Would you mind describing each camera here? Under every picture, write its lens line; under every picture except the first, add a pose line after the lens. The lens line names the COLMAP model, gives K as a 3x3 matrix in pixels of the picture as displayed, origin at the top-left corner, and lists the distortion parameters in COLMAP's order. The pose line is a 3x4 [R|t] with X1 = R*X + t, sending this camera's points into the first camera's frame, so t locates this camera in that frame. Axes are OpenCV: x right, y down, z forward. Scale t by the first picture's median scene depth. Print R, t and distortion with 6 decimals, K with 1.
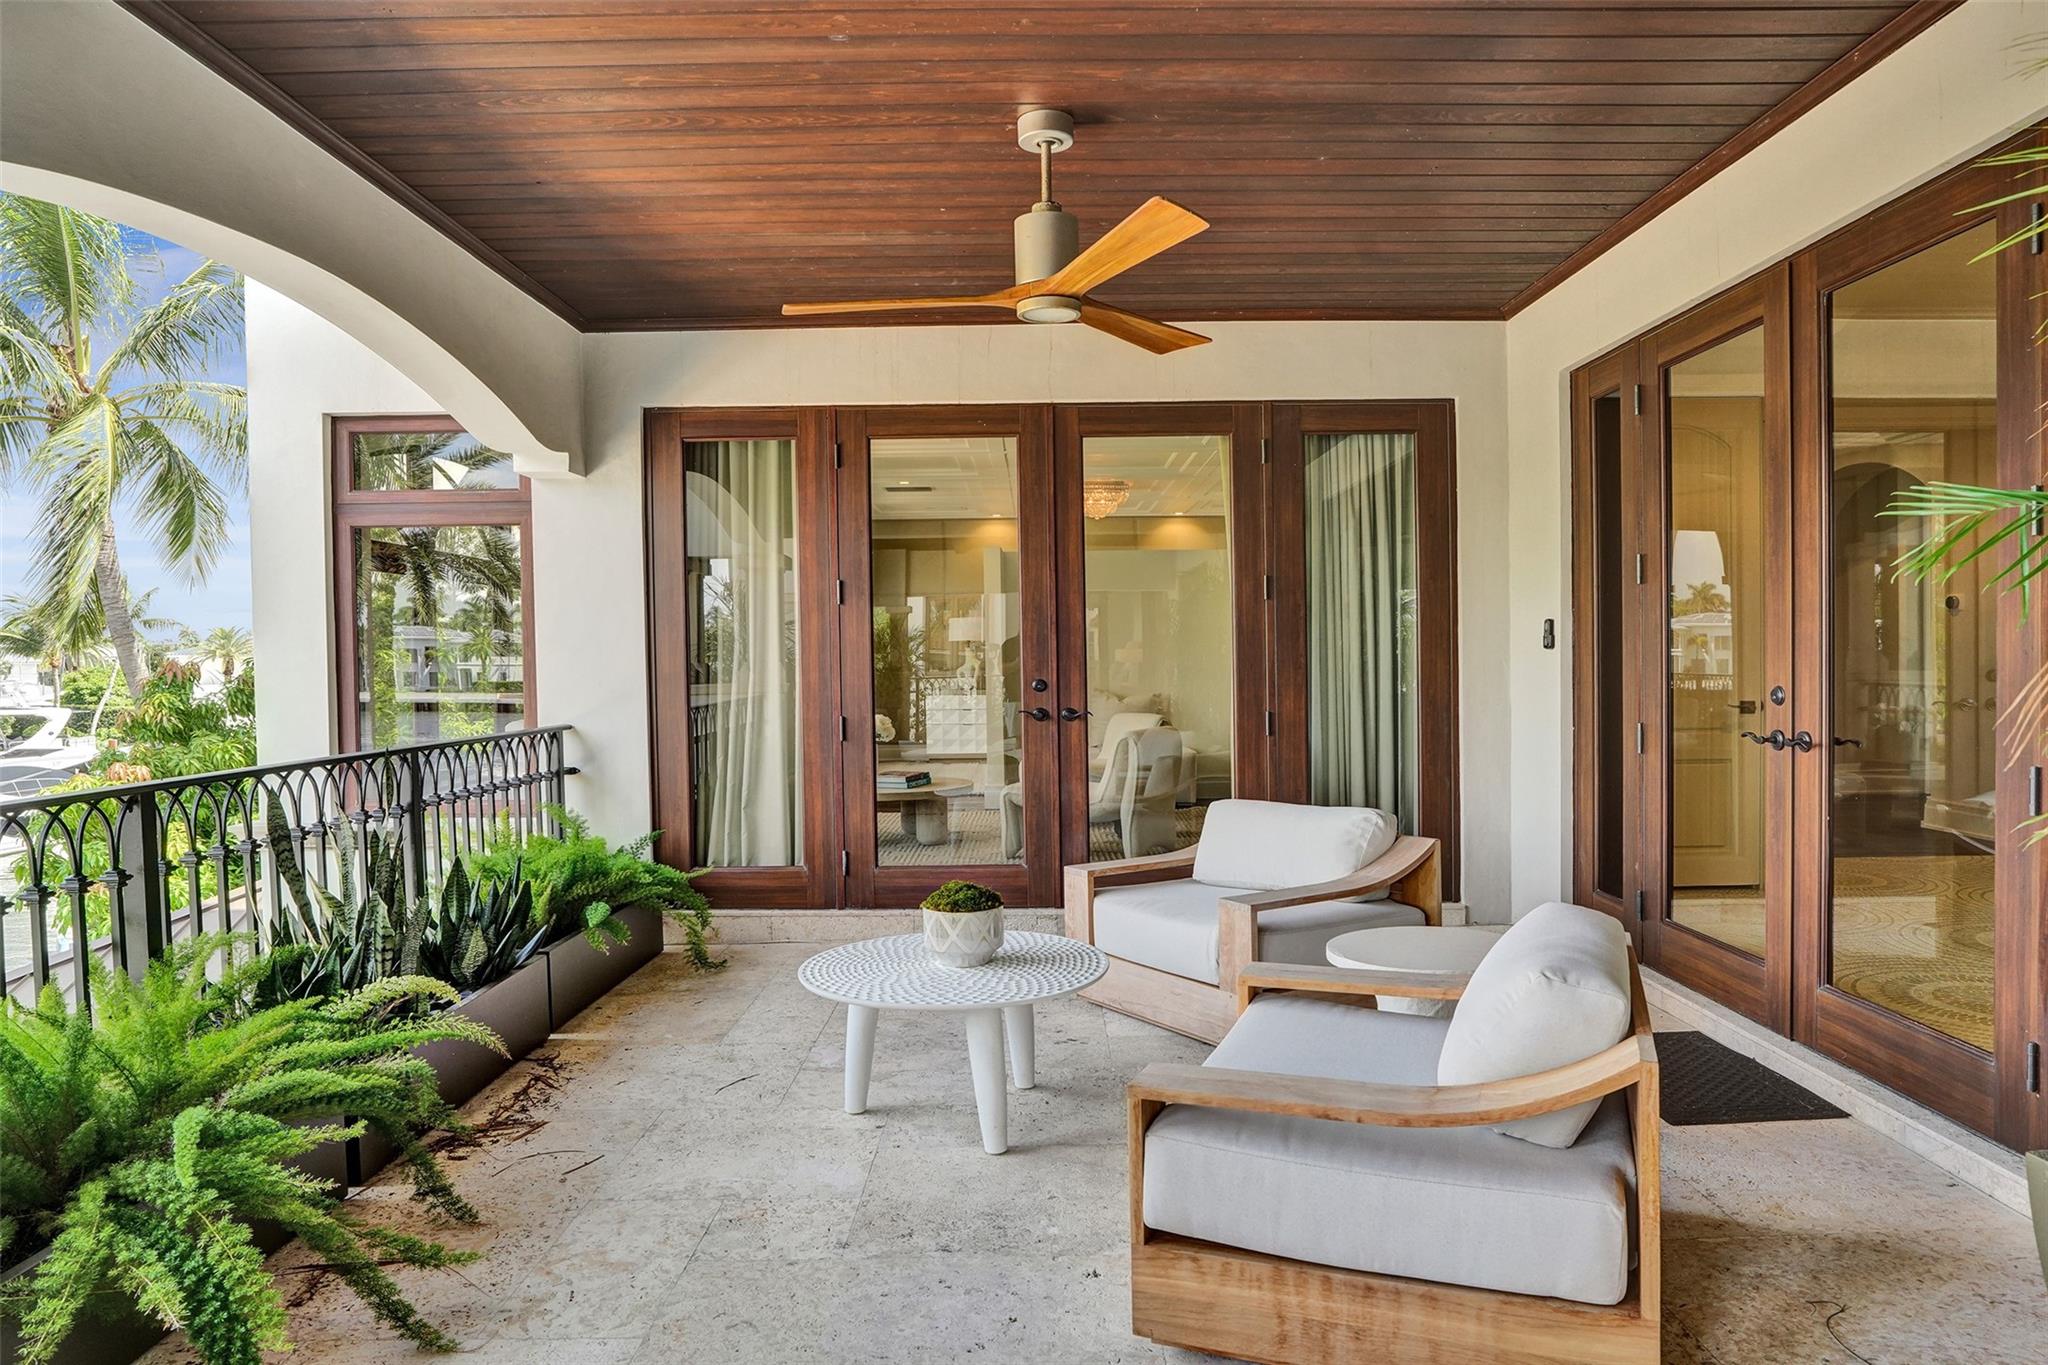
lens RADIAL K [[1228.0, 0, 1031.0], [0, 1228.0, 684.1], [0, 0, 1]] dist [0.000898, 0.000026]
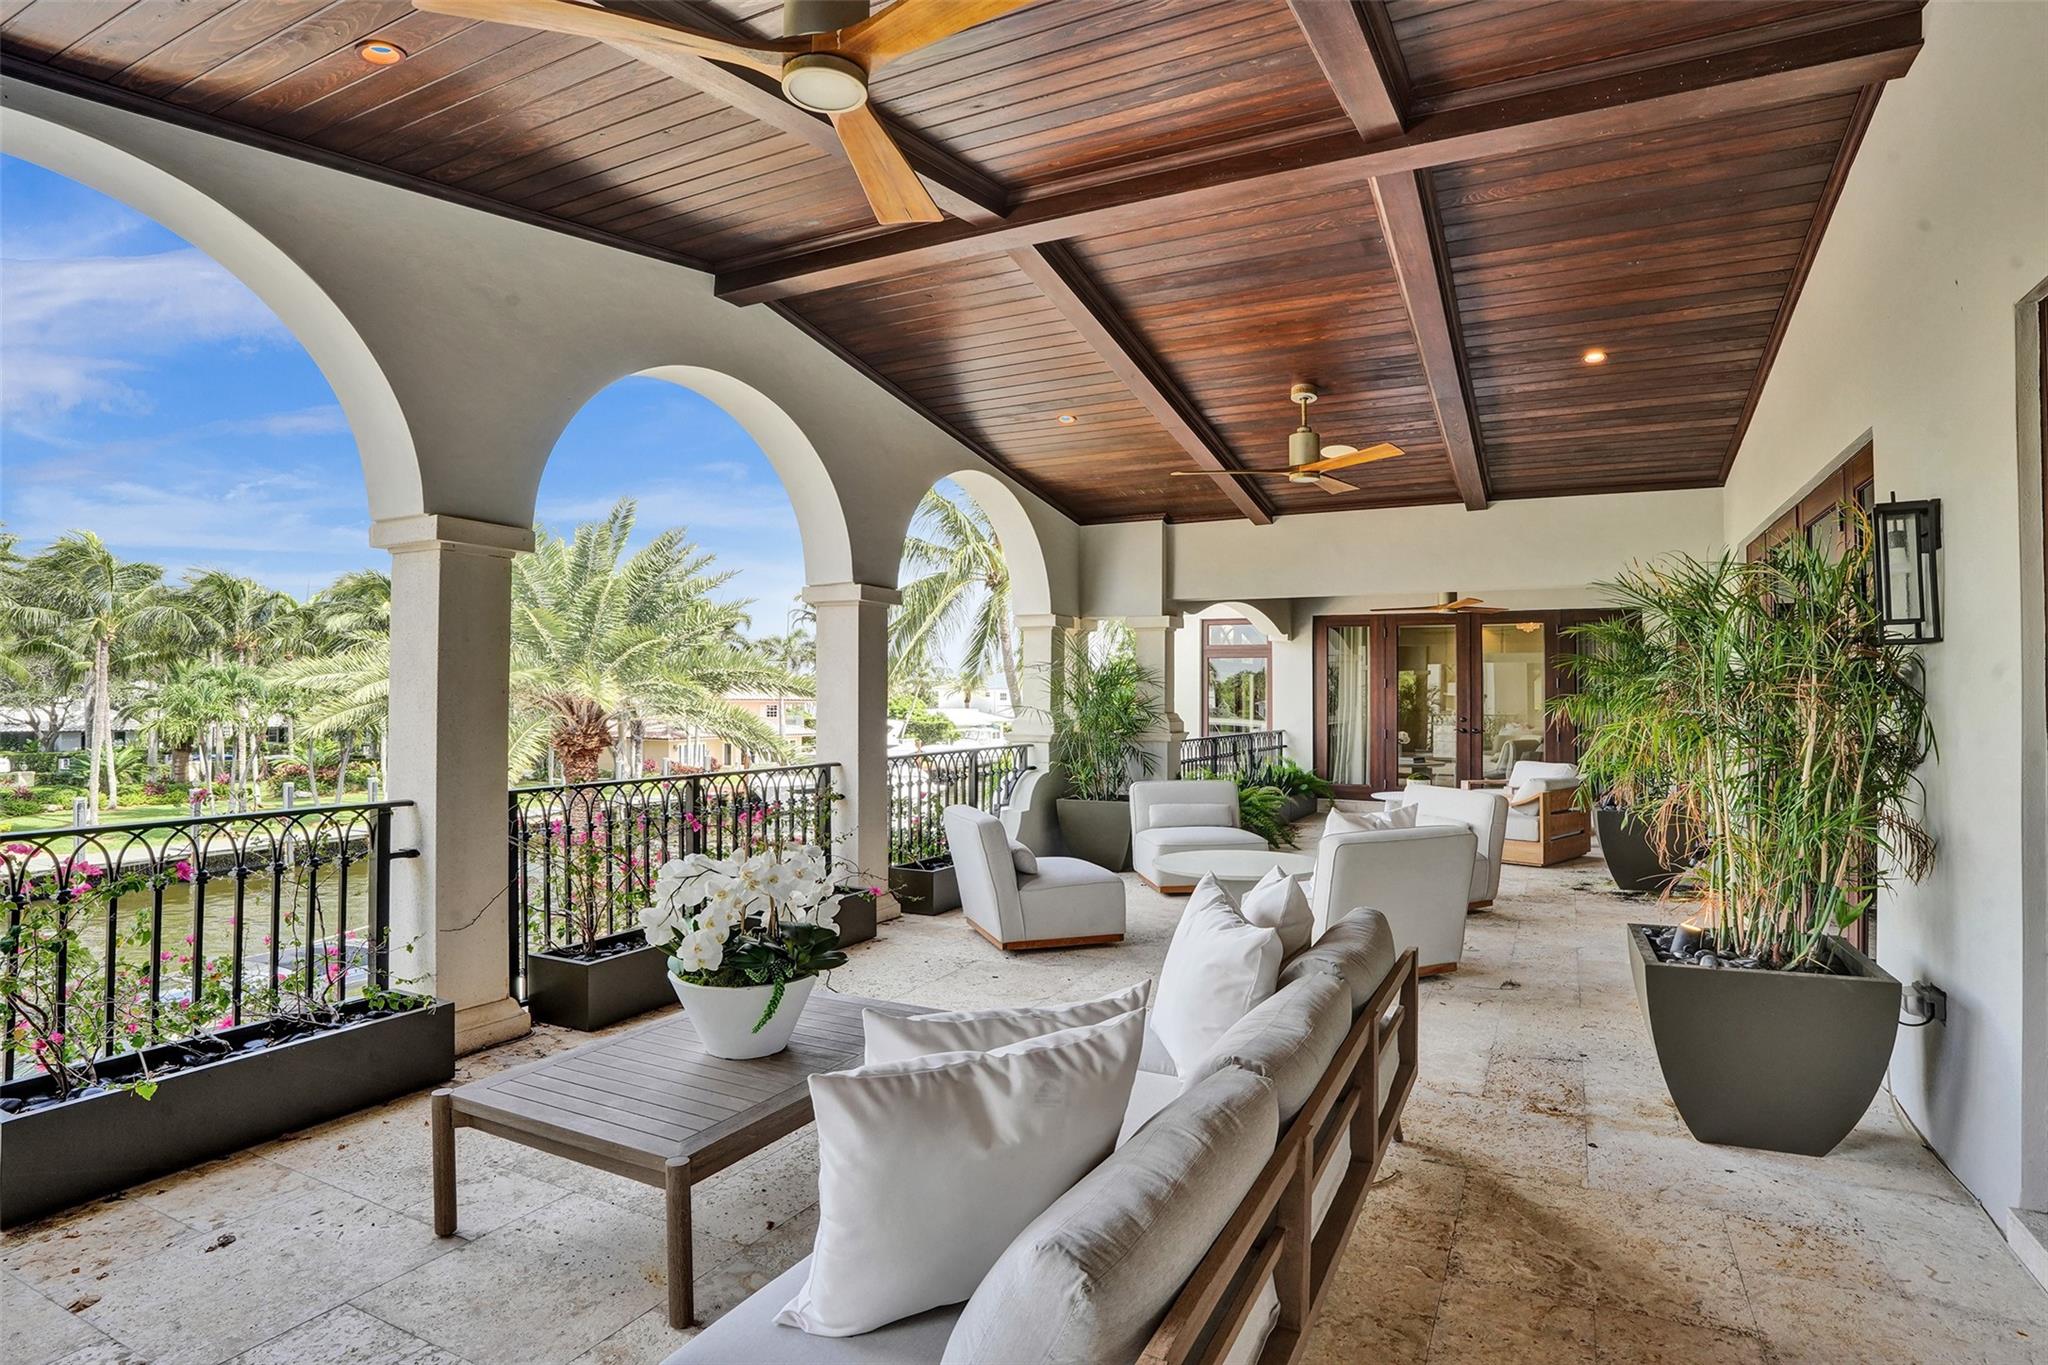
lens RADIAL K [[1053.0, 0, 1028.1], [0, 1053.0, 688.5], [0, 0, 1]] dist [-0.045749, 0.001890]
pose [[0.886496, 0.014350, -0.462514, 0.209957], [-0.026561, 0.999449, -0.019899, 0.002446], [0.461974, 0.029925, 0.886389, -1.383115]]
